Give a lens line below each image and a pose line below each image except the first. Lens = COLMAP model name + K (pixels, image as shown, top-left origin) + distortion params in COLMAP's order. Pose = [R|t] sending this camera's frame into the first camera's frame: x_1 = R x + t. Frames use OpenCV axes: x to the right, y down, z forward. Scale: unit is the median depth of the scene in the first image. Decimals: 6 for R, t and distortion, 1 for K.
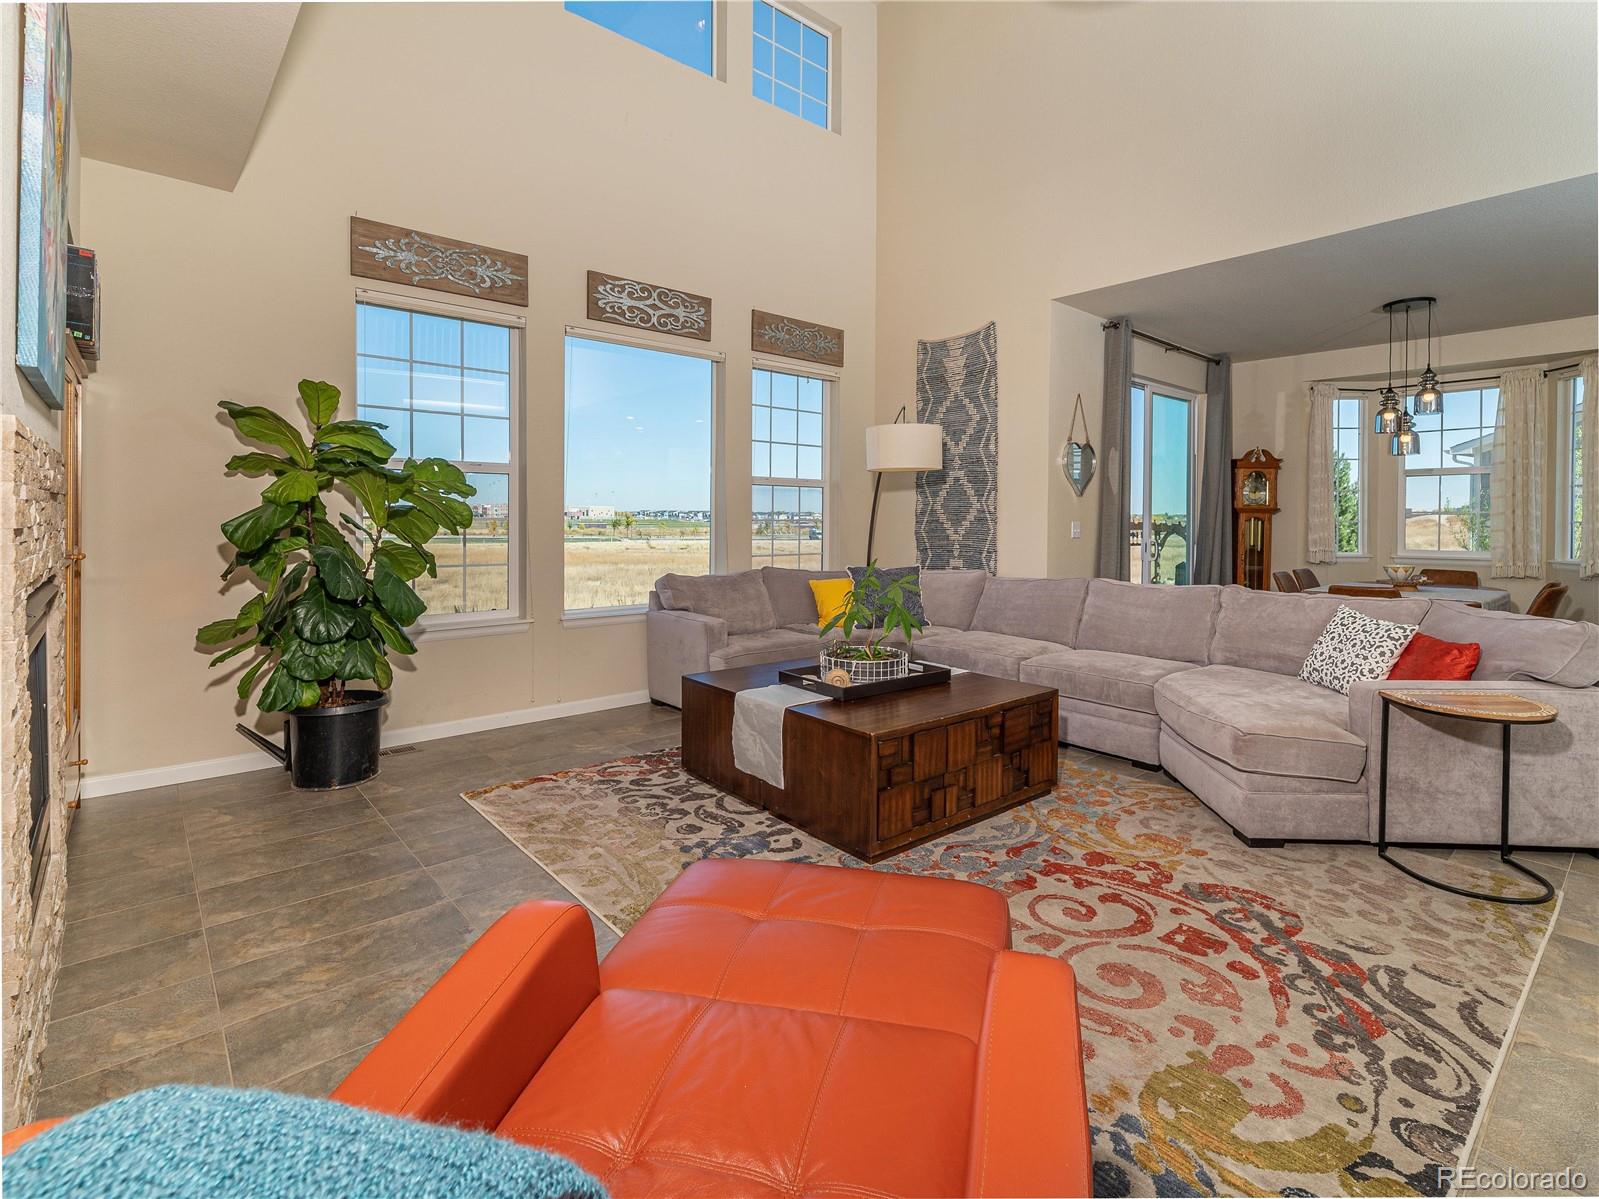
lens RADIAL K [[725.1, 0, 795.3], [0, 725.1, 521.0], [0, 0, 1]] dist [0.015557, 0.000458]
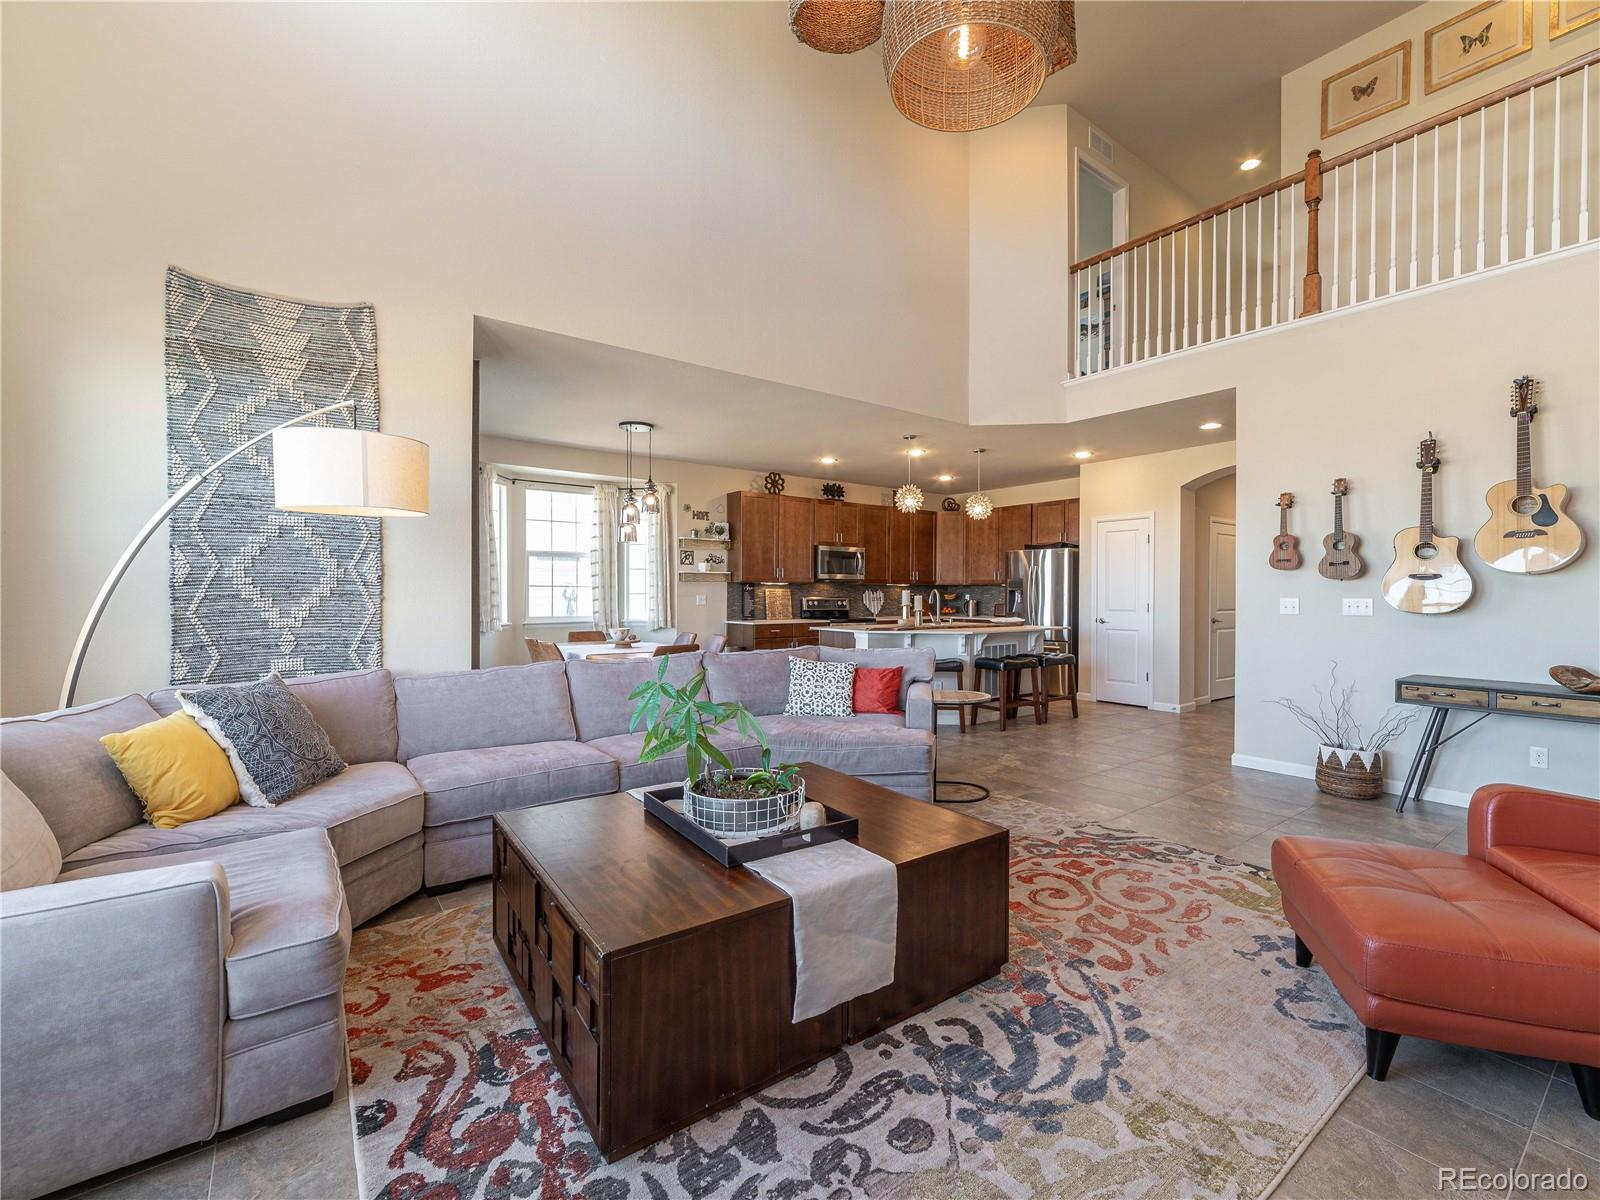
lens RADIAL K [[695.5, 0, 836.5], [0, 695.5, 598.3], [0, 0, 1]] dist [-0.001974, 0.000041]
pose [[0.066285, -0.006346, 0.997781, -0.661130], [-0.001566, 0.999978, 0.006464, -0.005455], [-0.997799, -0.001991, 0.066274, 0.971362]]
